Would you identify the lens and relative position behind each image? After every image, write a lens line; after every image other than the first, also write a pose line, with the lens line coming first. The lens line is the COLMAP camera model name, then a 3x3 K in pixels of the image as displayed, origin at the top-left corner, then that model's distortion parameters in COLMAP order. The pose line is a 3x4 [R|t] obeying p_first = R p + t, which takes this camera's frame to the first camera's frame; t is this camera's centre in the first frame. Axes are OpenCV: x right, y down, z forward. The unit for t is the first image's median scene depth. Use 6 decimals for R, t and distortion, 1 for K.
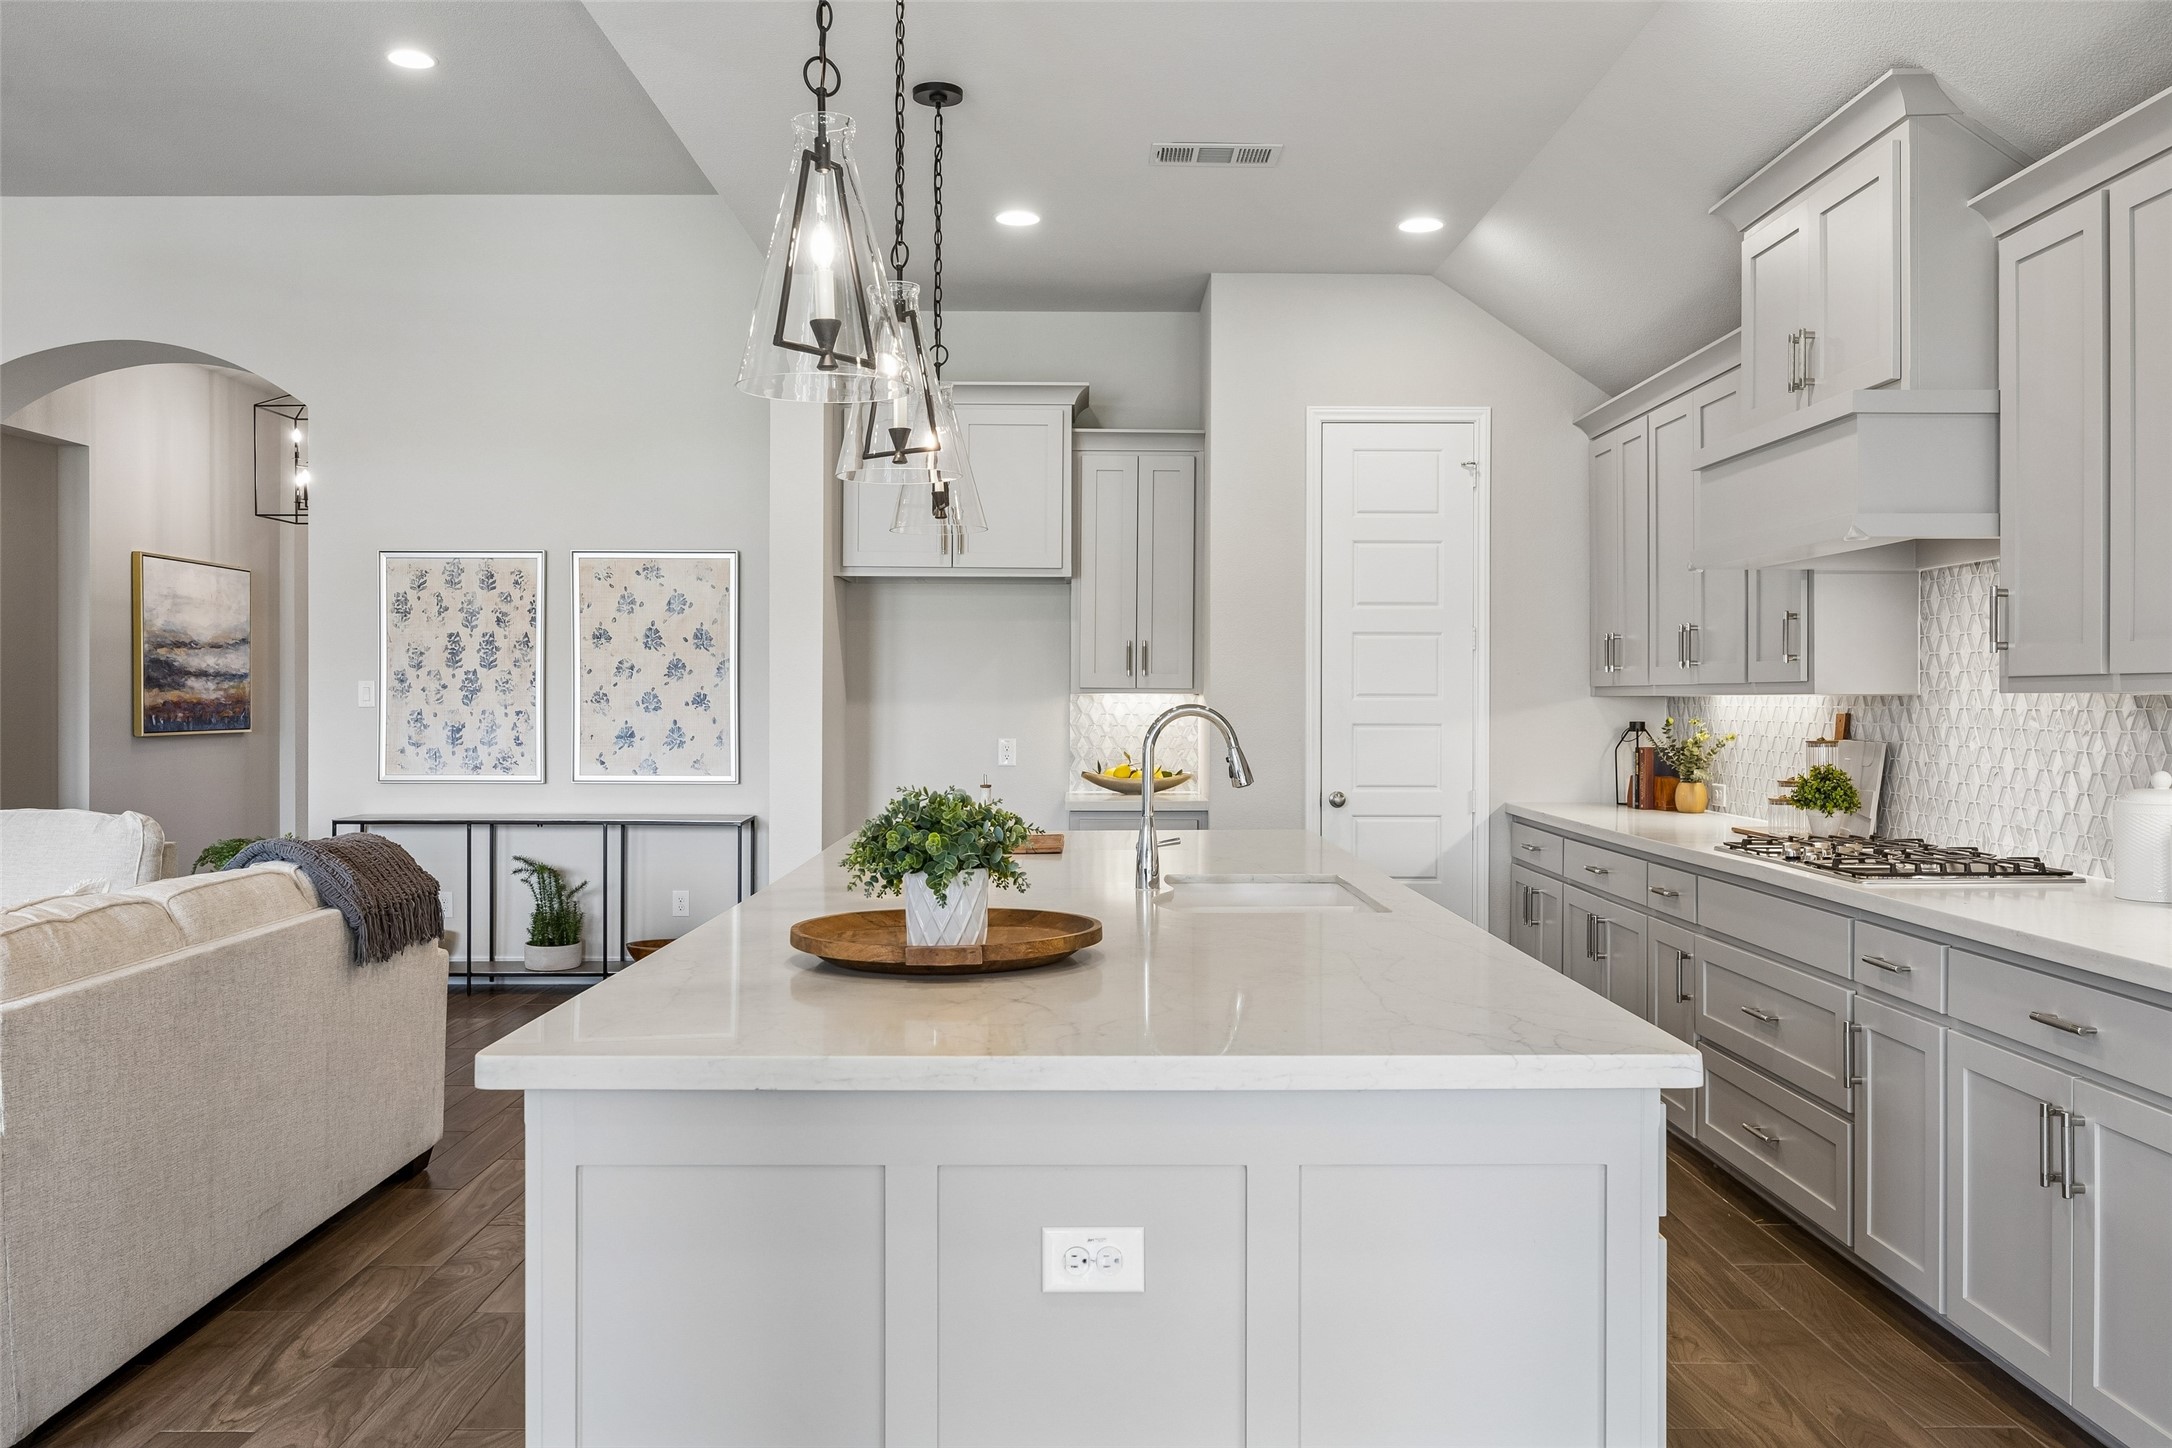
lens RADIAL K [[1714.6, 0, 1086.7], [0, 1714.6, 712.6], [0, 0, 1]] dist [0.003892, 0.000351]
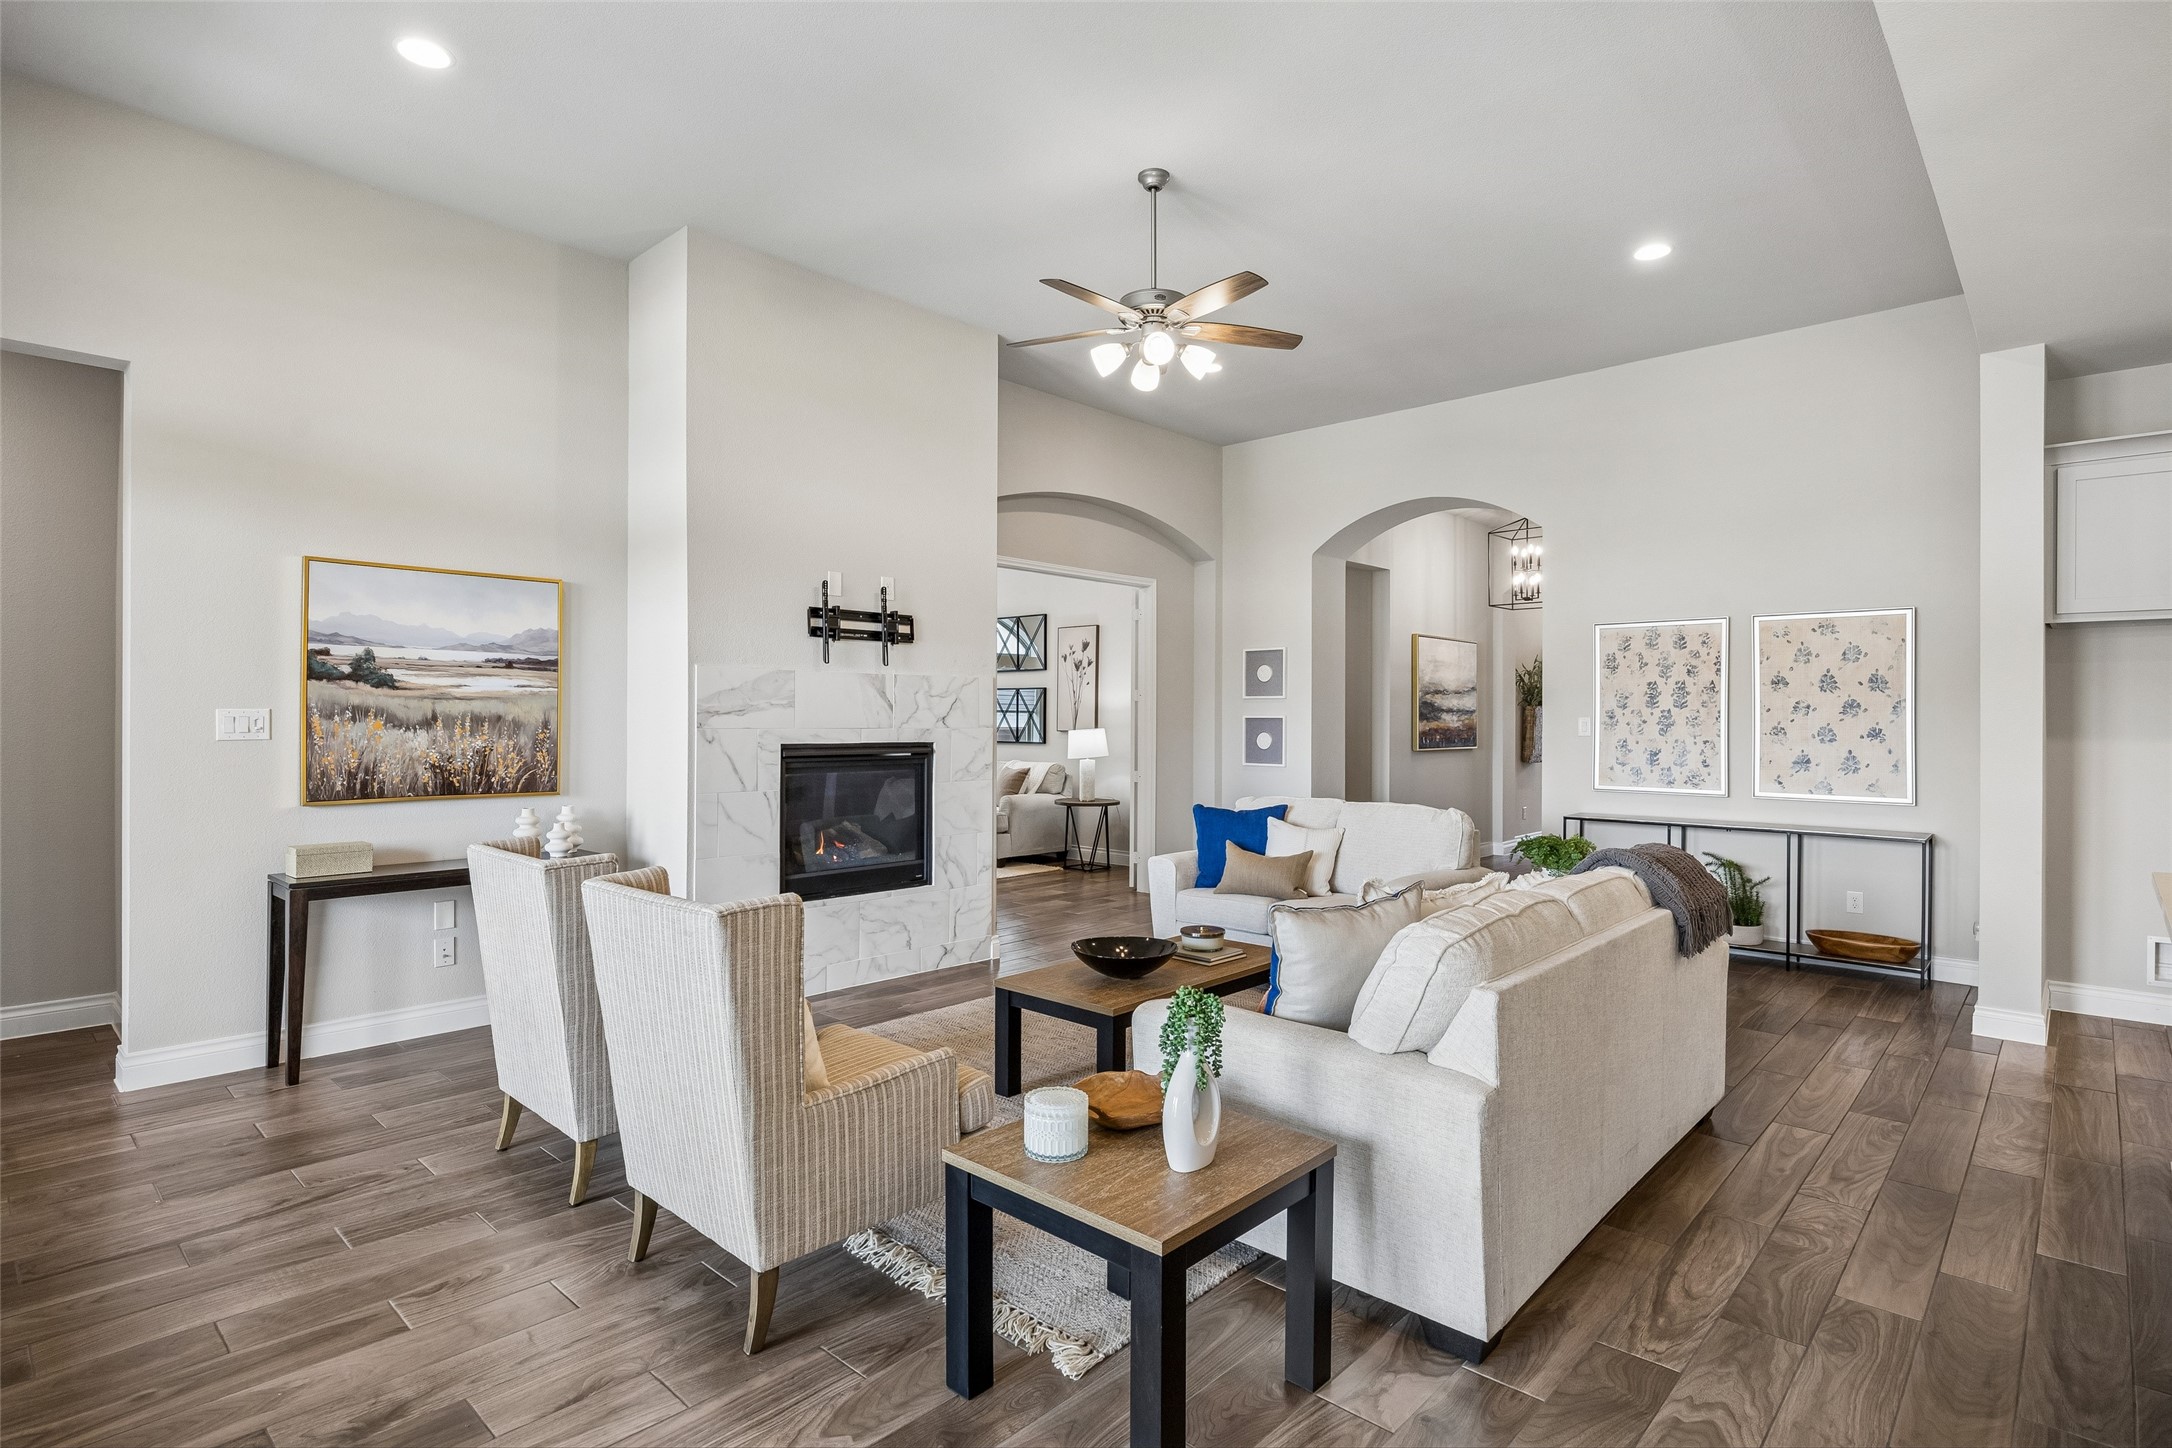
lens RADIAL K [[1096.8, 0, 1088.1], [0, 1096.8, 724.7], [0, 0, 1]] dist [0.001286, -0.000247]
pose [[0.733283, 0.005434, -0.679902, -0.107752], [-0.008244, 0.999966, -0.000900, -0.008465], [0.679874, 0.006265, 0.733302, 0.066668]]
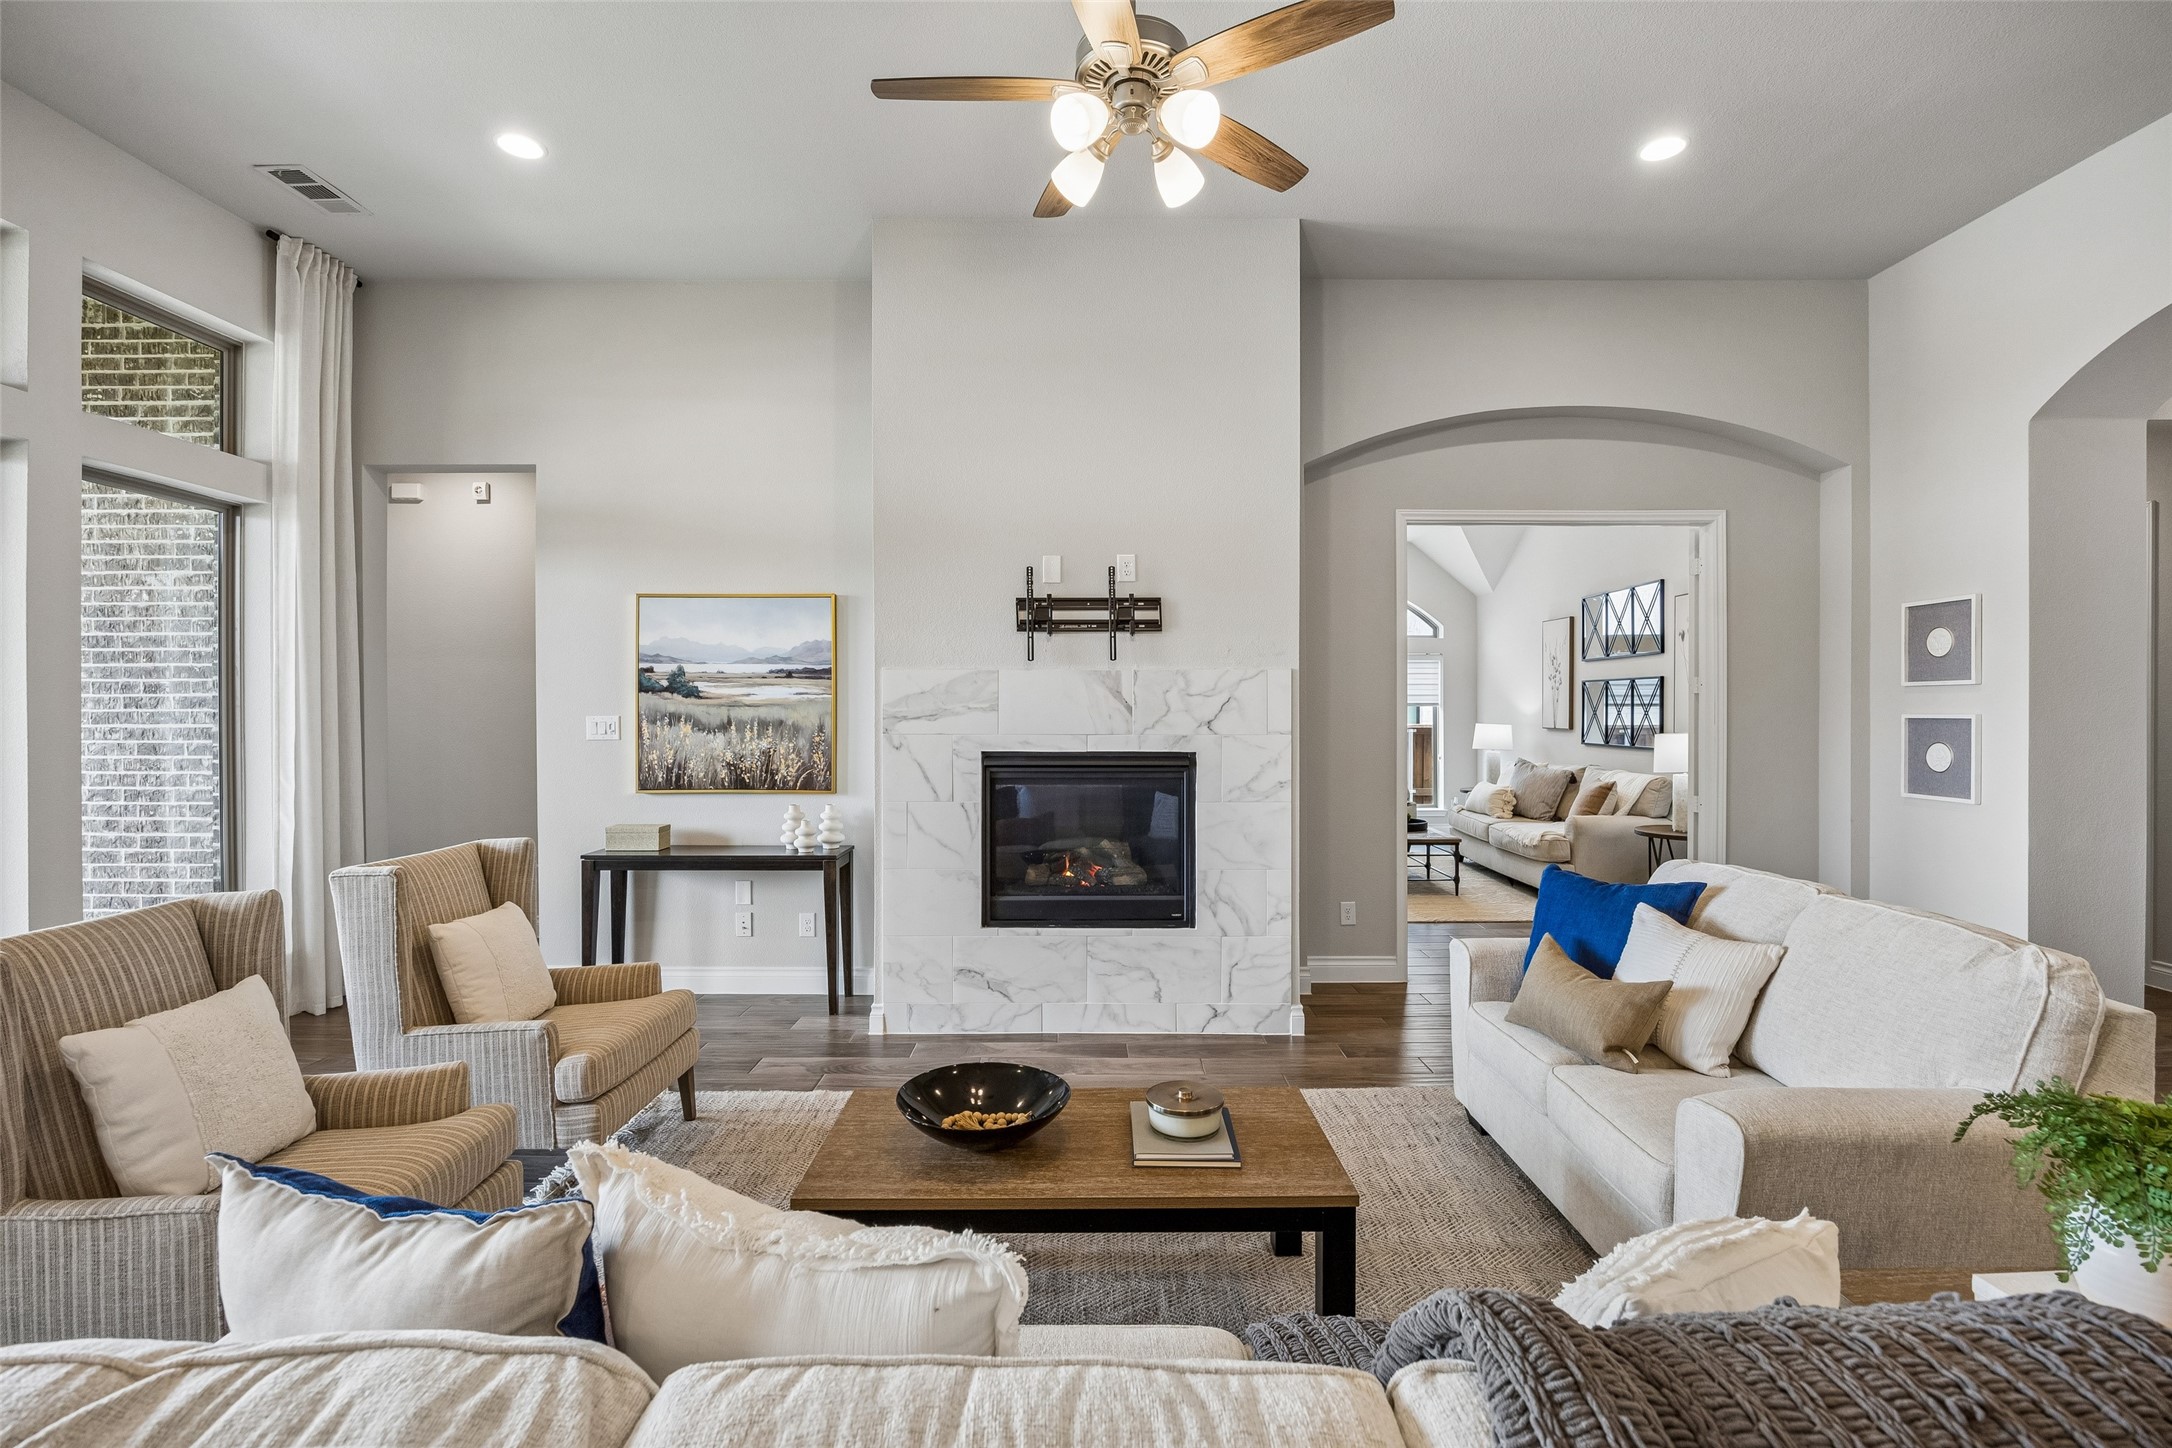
lens RADIAL K [[980.3, 0, 1088.9], [0, 980.3, 718.3], [0, 0, 1]] dist [-0.011521, -0.000069]
pose [[0.000395, 0.008849, -0.999961, -0.161833], [-0.006483, 0.999940, 0.008846, -0.021108], [0.999979, 0.006479, 0.000453, 0.553353]]
